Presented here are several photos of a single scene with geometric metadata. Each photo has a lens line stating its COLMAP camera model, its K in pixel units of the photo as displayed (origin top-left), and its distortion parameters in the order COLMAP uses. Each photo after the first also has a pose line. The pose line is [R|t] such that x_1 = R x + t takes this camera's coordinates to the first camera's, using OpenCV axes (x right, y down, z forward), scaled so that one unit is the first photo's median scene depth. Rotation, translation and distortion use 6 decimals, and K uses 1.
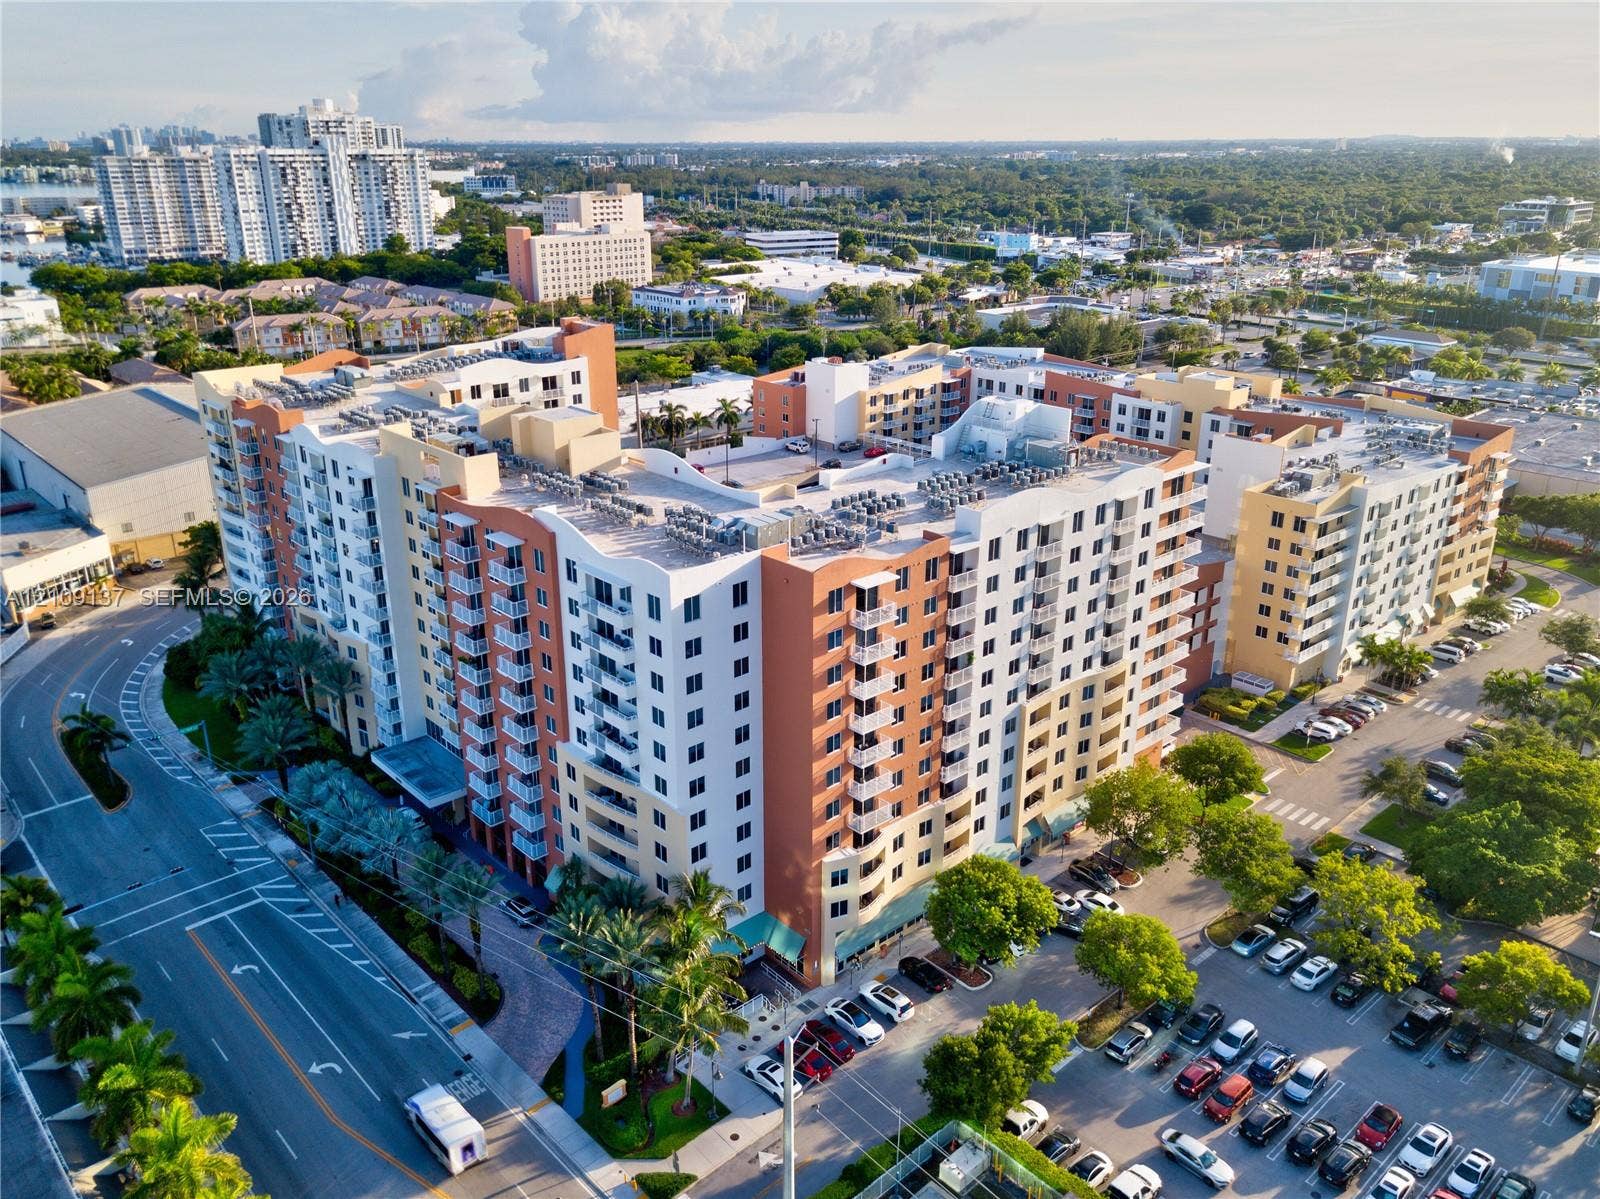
lens RADIAL K [[1221.0, 0, 757.0], [0, 1221.0, 597.7], [0, 0, 1]] dist [0.054913, 0.001940]
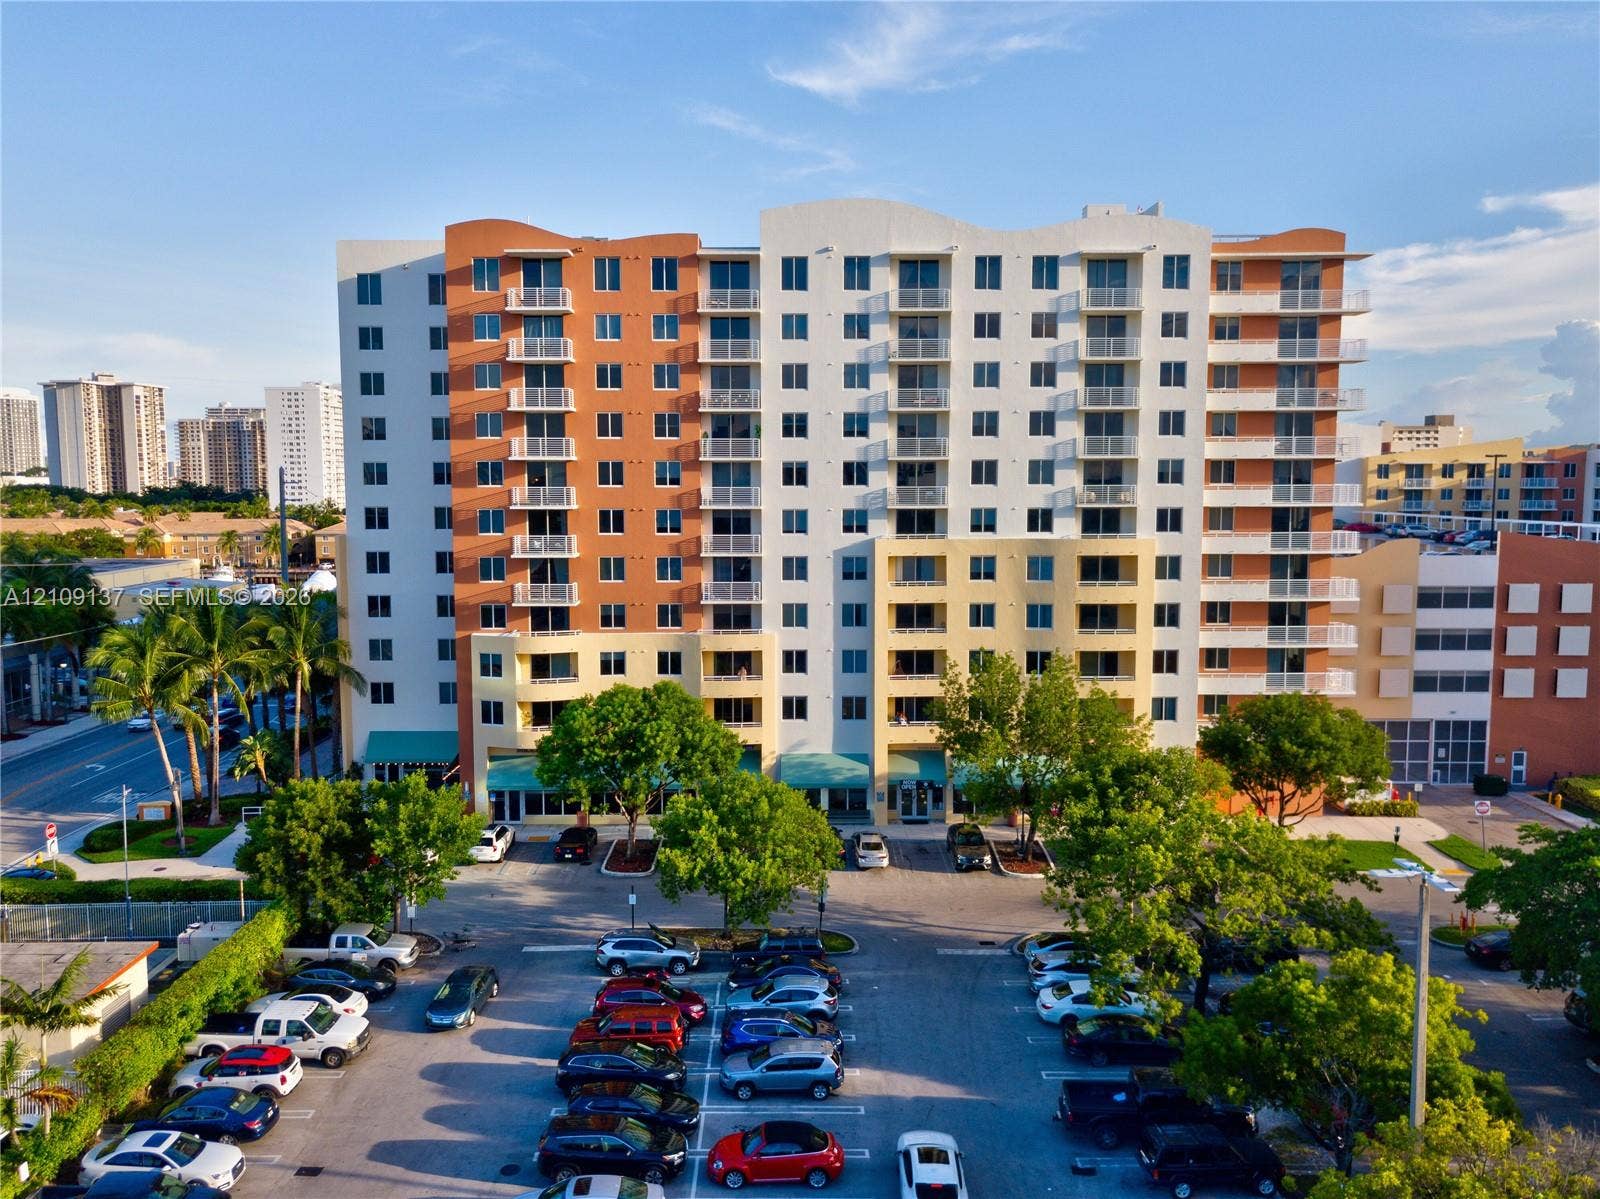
lens RADIAL K [[1221.0, 0, 757.0], [0, 1221.0, 597.7], [0, 0, 1]] dist [0.054913, 0.001940]
pose [[0.746243, 0.074991, -0.661436, 0.630585], [-0.240023, 0.957106, -0.162284, 0.248868], [0.620895, 0.279863, 0.732234, 0.488604]]
